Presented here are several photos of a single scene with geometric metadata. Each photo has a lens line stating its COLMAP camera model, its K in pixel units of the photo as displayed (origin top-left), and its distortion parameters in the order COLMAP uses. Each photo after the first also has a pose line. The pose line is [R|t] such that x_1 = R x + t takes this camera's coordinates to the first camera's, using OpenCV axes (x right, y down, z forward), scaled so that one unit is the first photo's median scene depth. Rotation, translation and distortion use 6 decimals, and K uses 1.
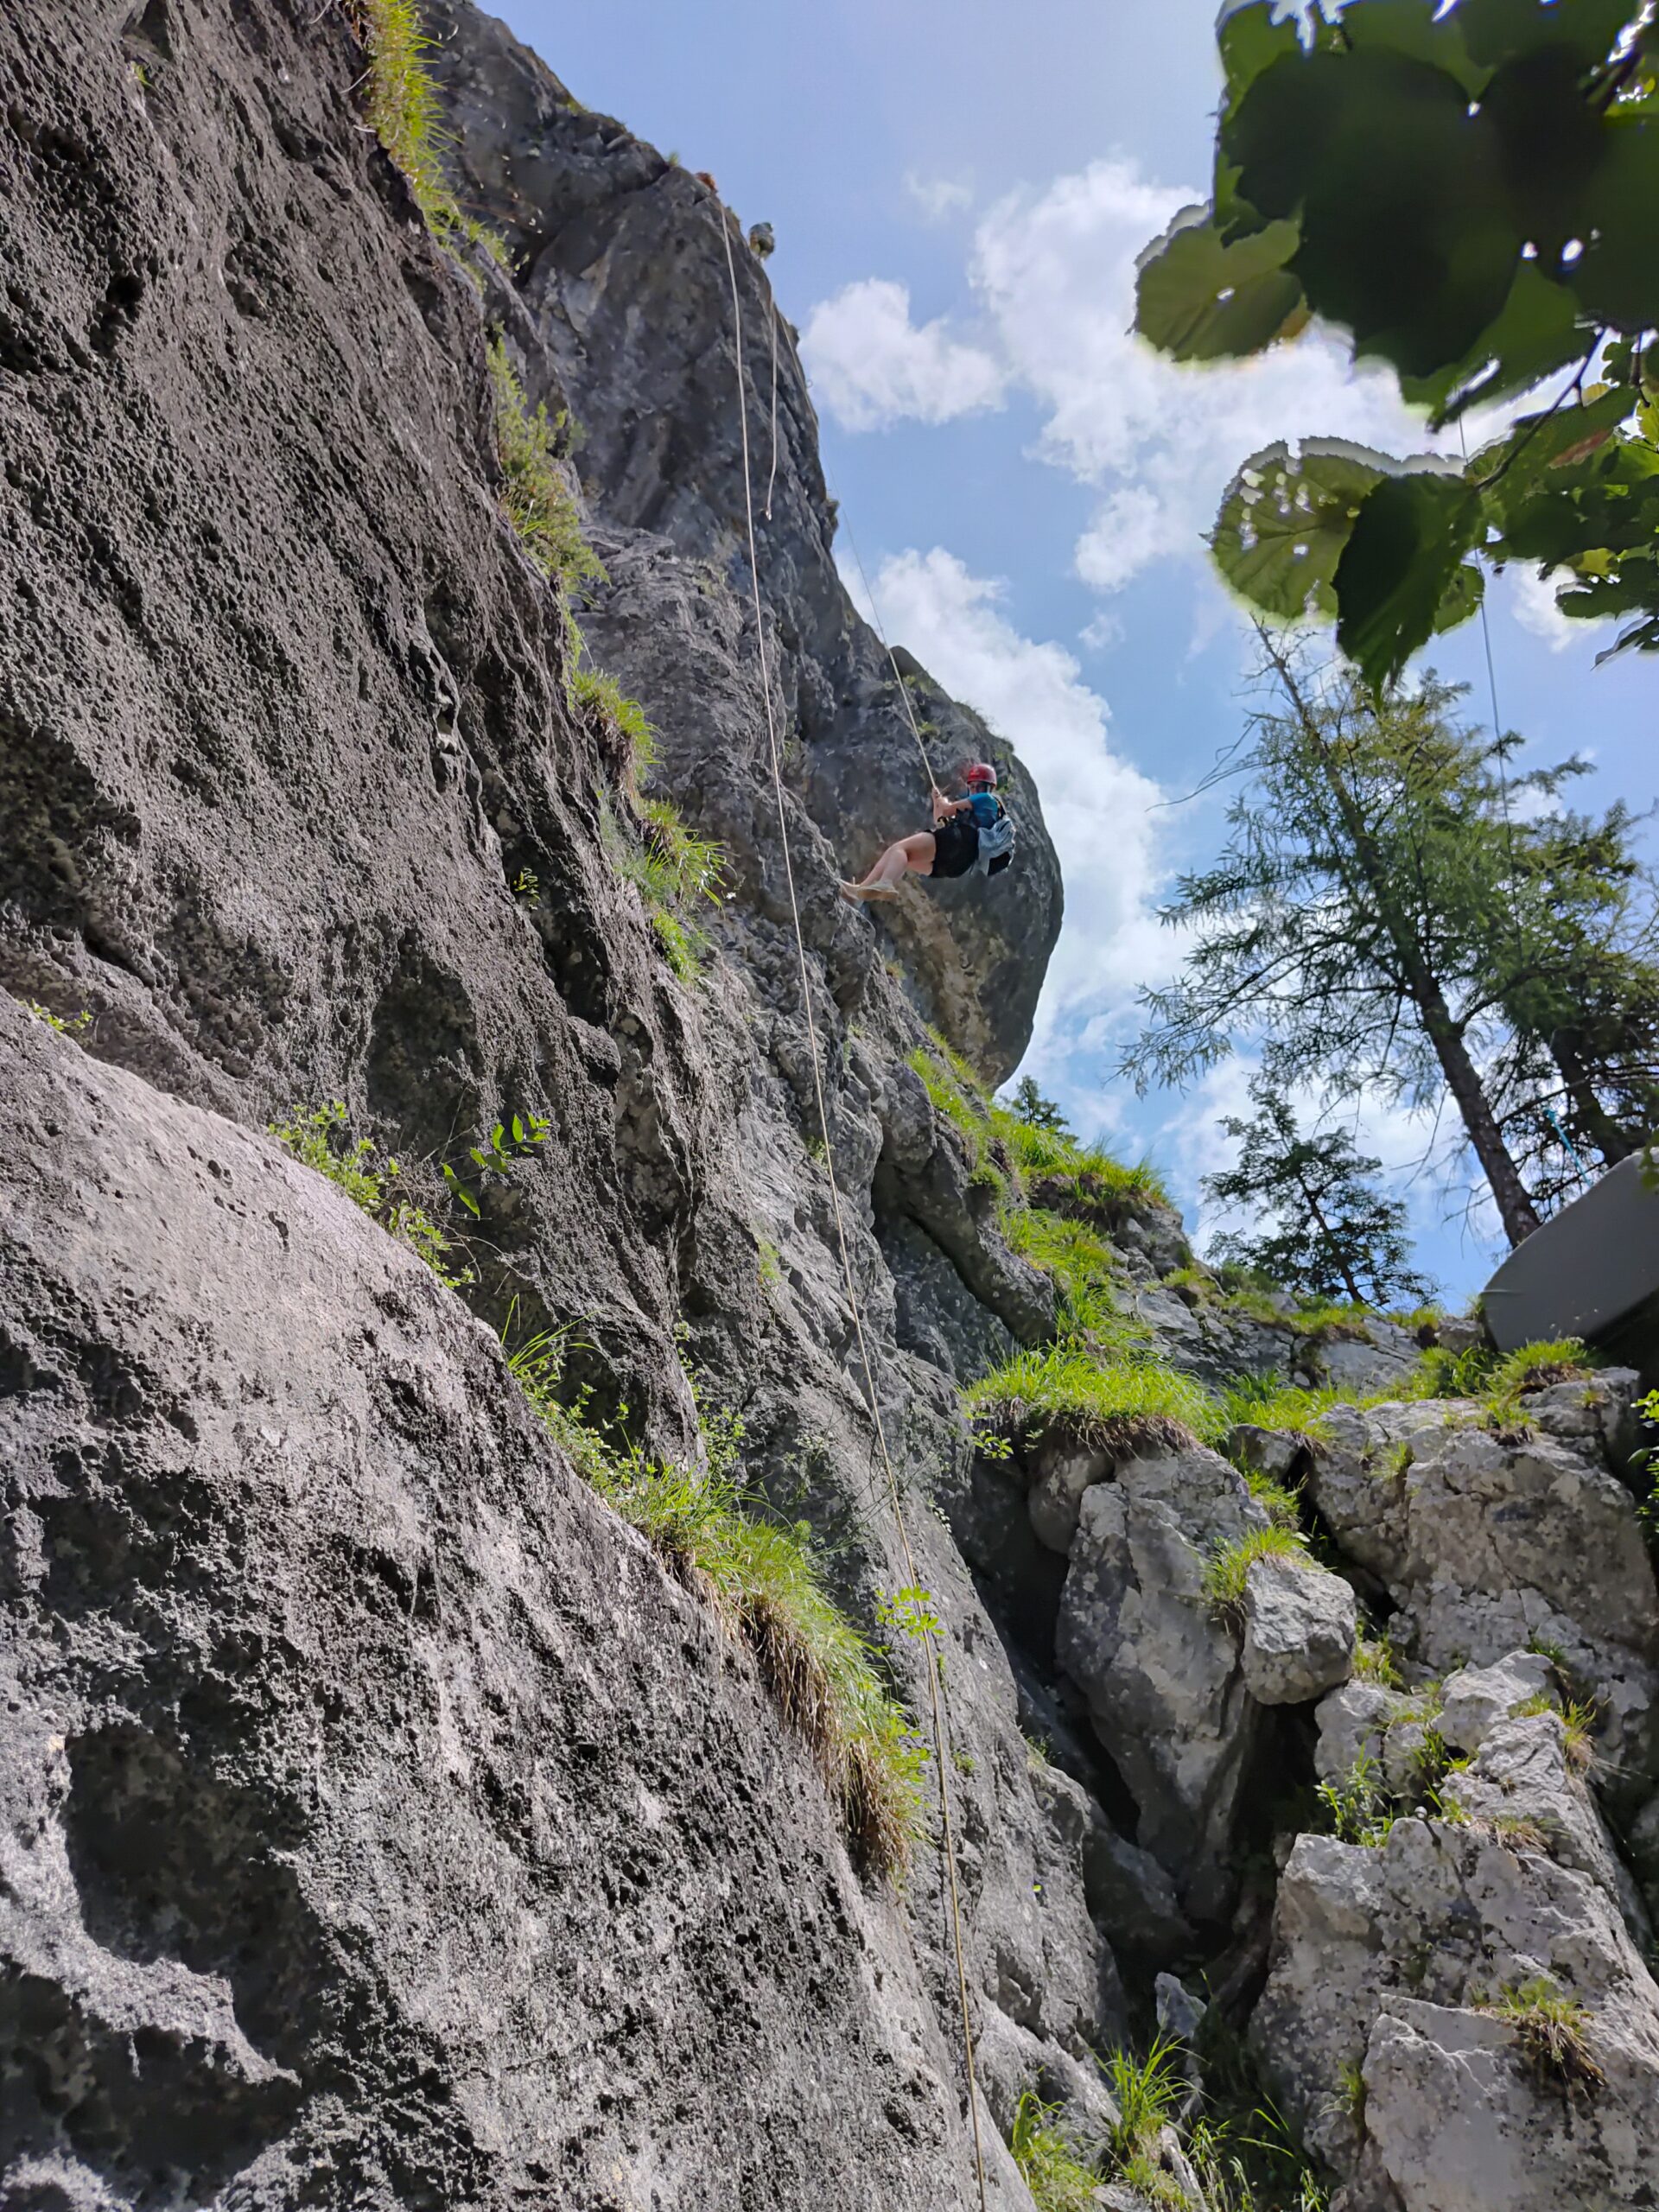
lens RADIAL K [[1543.0, 0, 807.9], [0, 1543.0, 1118.1], [0, 0, 1]] dist [0.054809, -0.074326]
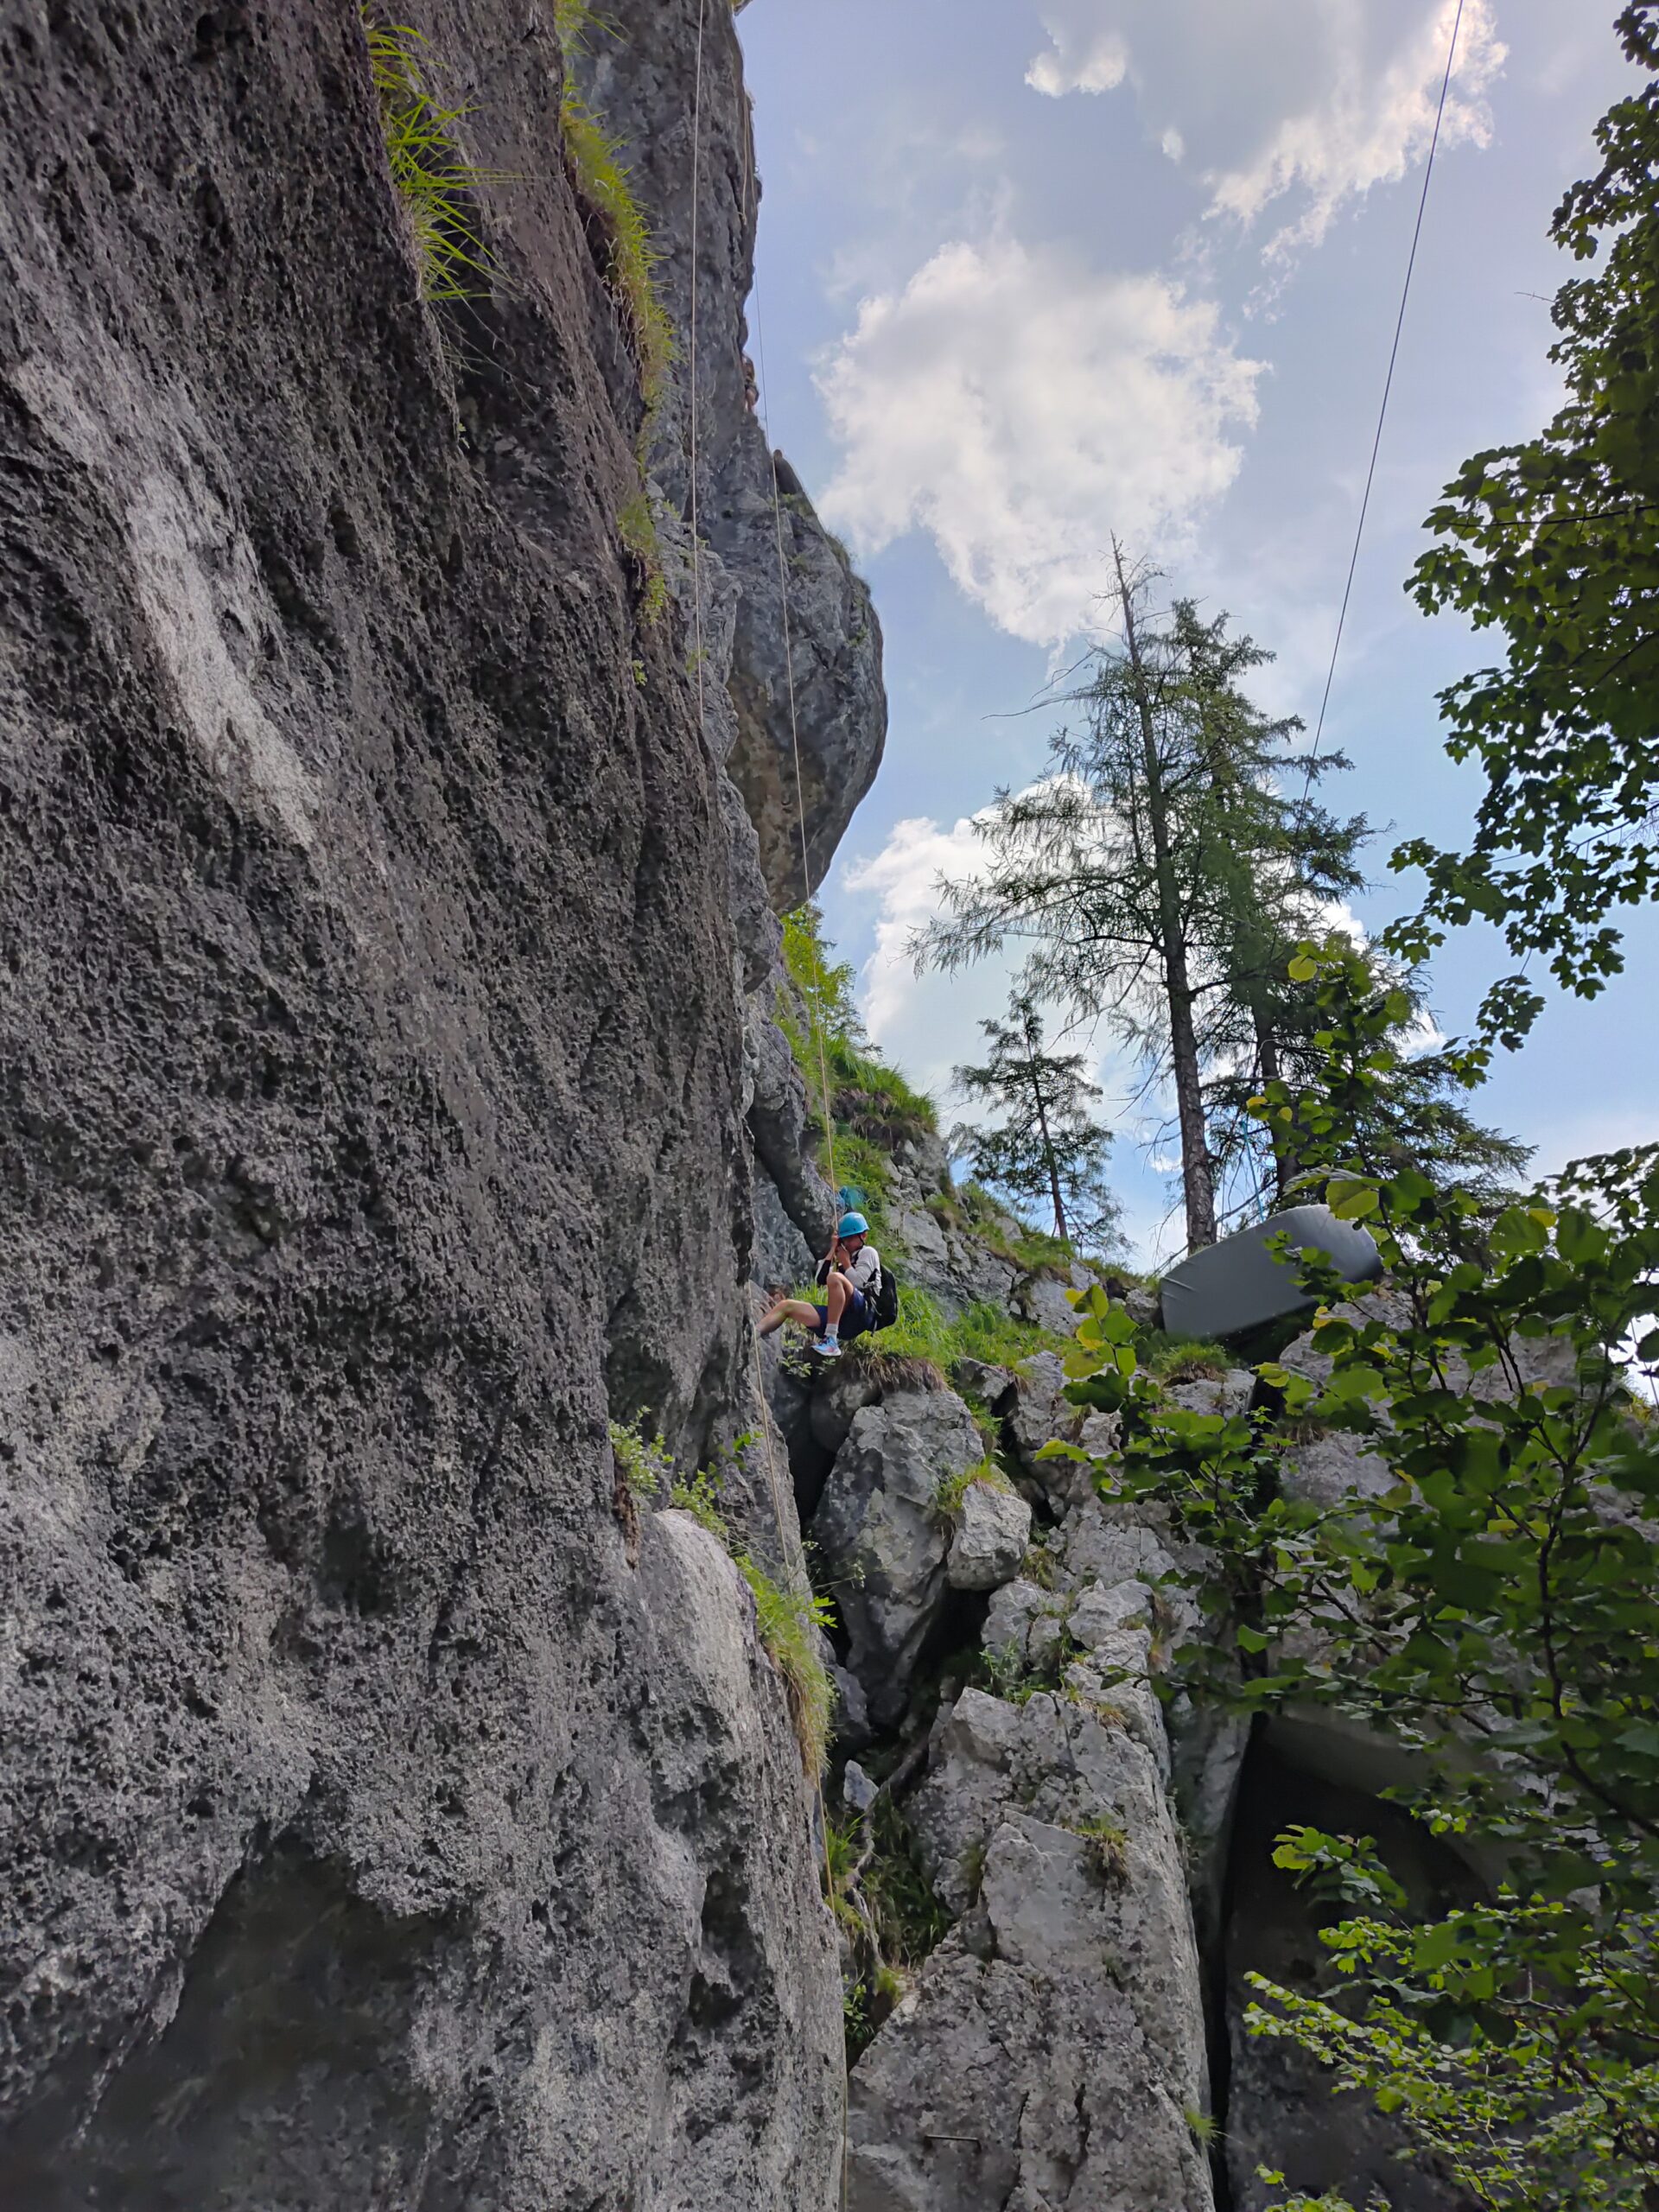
lens RADIAL K [[1552.8, 0, 823.5], [0, 1552.8, 1107.6], [0, 0, 1]] dist [0.057682, -0.073702]
pose [[0.958494, 0.182757, 0.218837, -0.239825], [-0.221560, 0.960520, 0.168264, -0.287360], [-0.179446, -0.209766, 0.961144, -0.276162]]
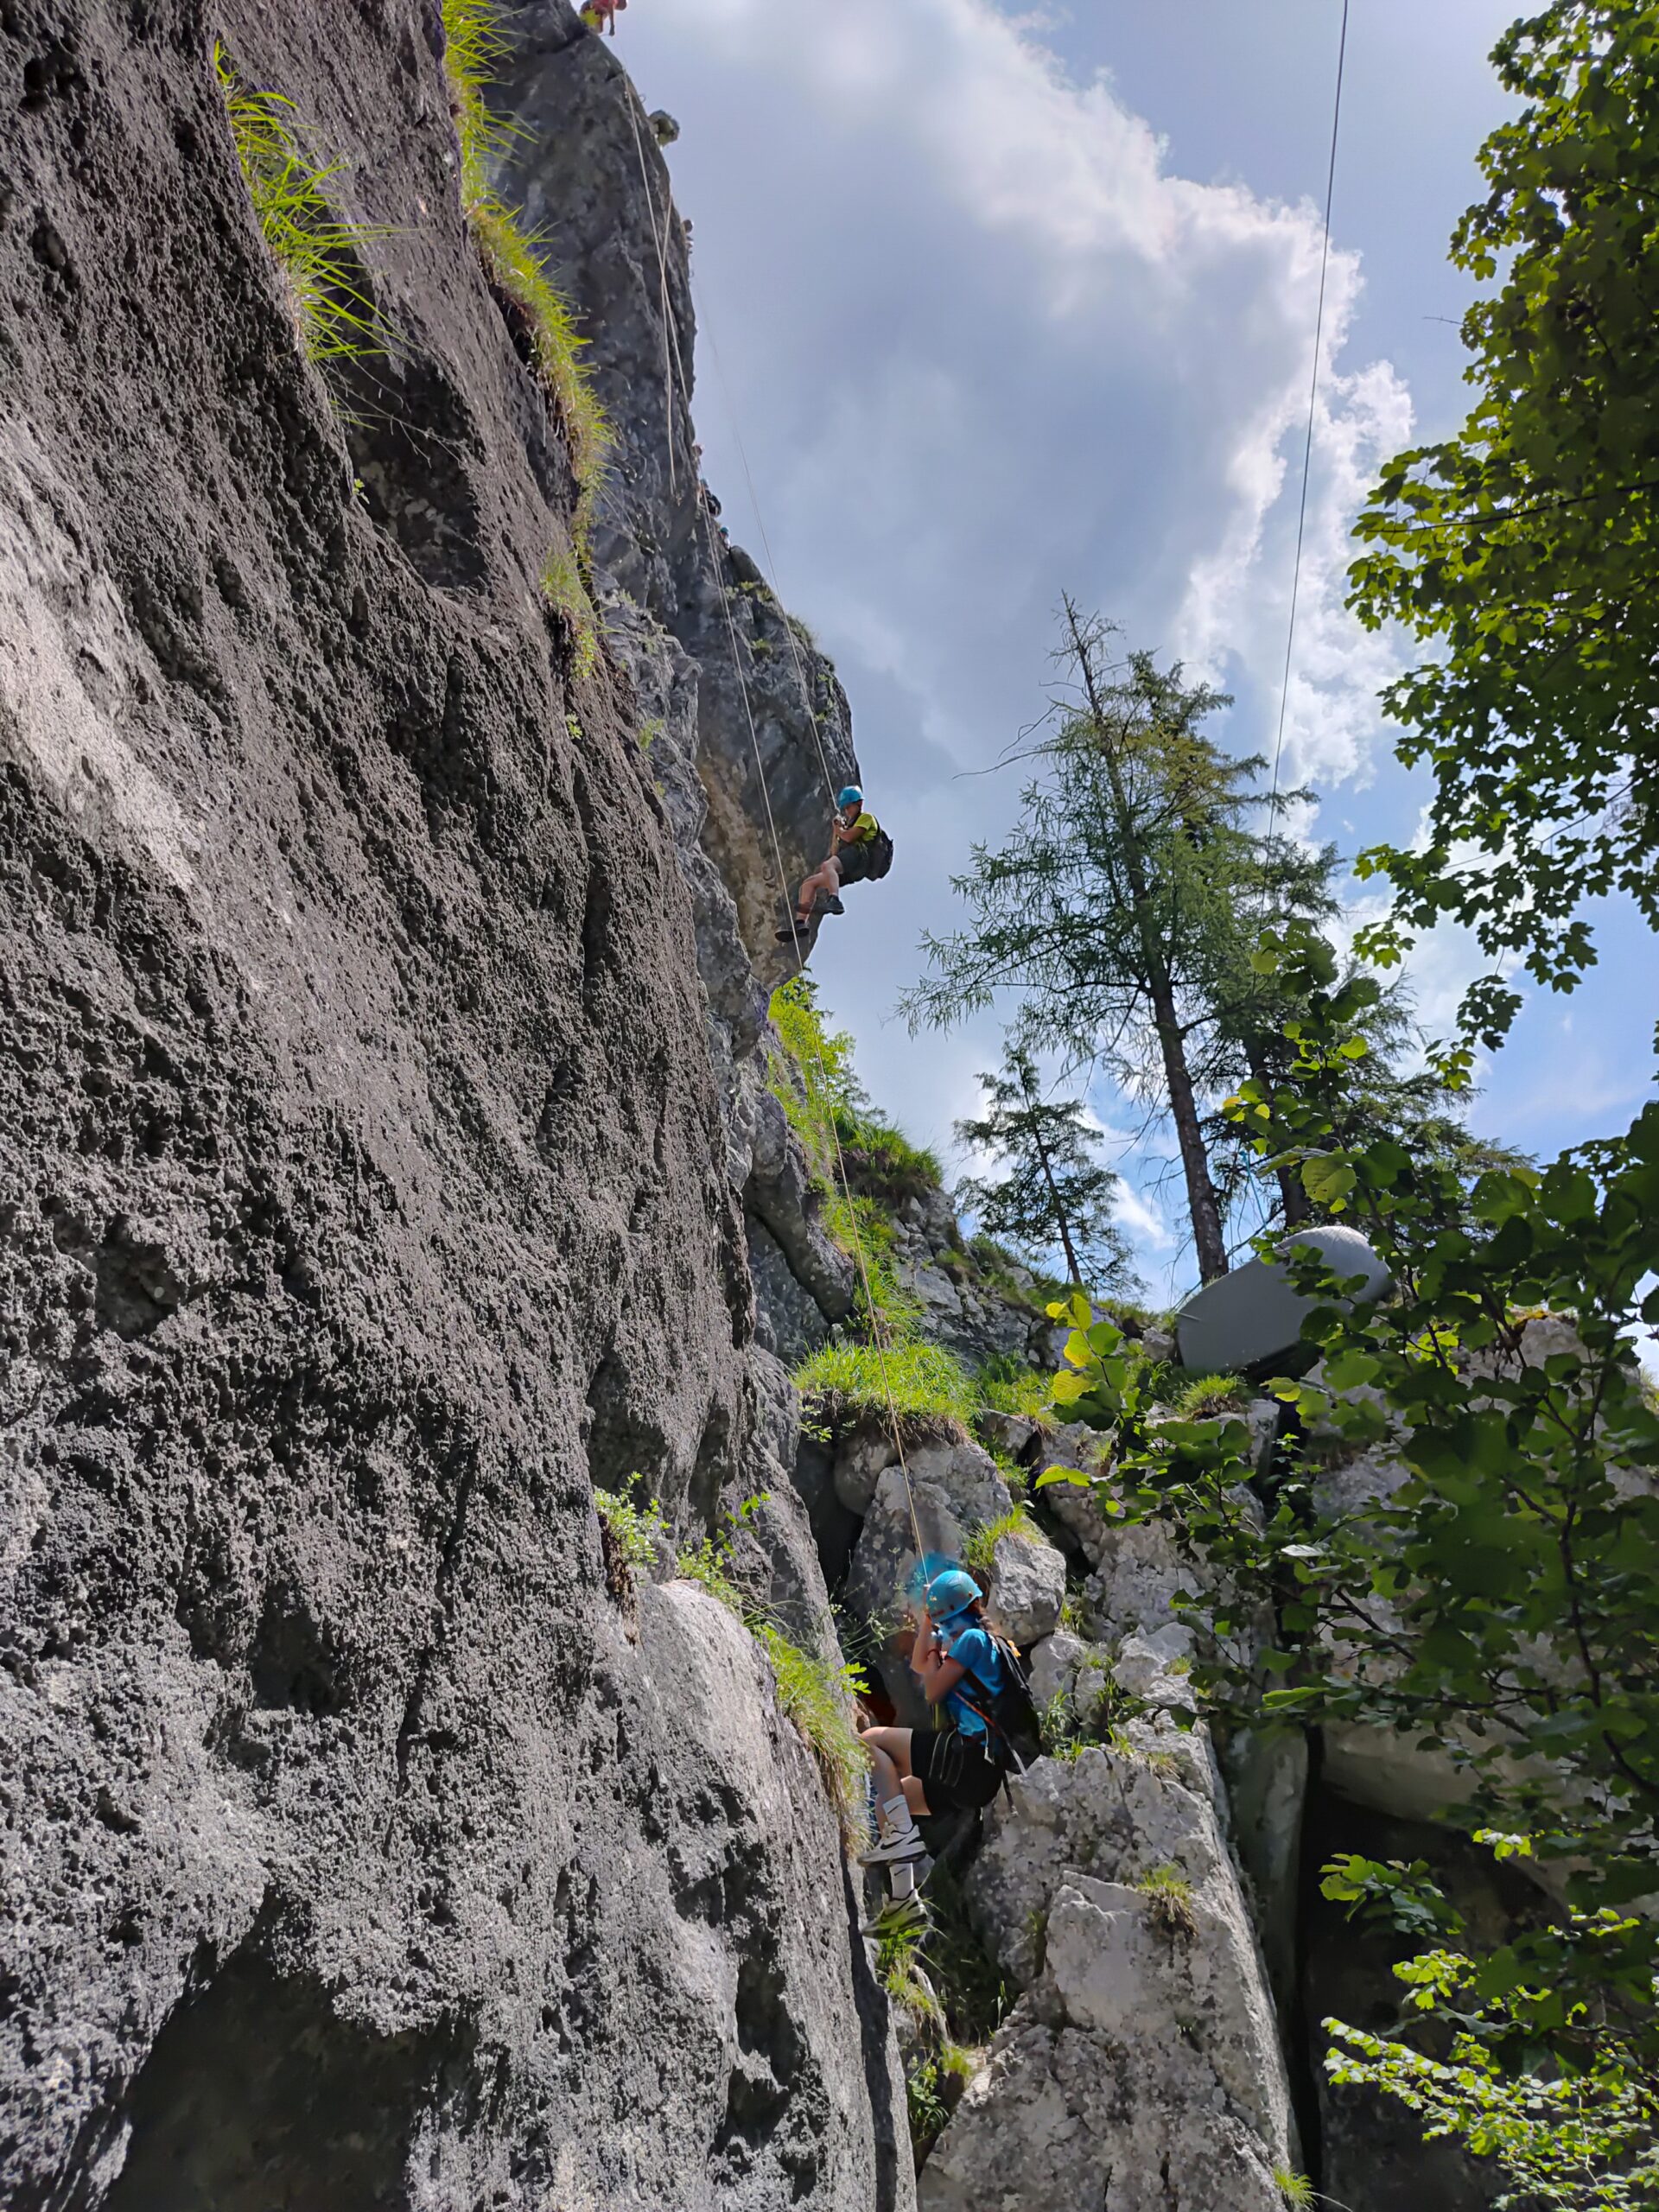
lens RADIAL K [[1534.5, 0, 847.6], [0, 1534.5, 1100.3], [0, 0, 1]] dist [0.062235, -0.082447]
pose [[0.968662, 0.113875, 0.220742, -0.220201], [-0.142161, 0.982932, 0.116764, -0.275661], [-0.203678, -0.144486, 0.968318, -0.262708]]
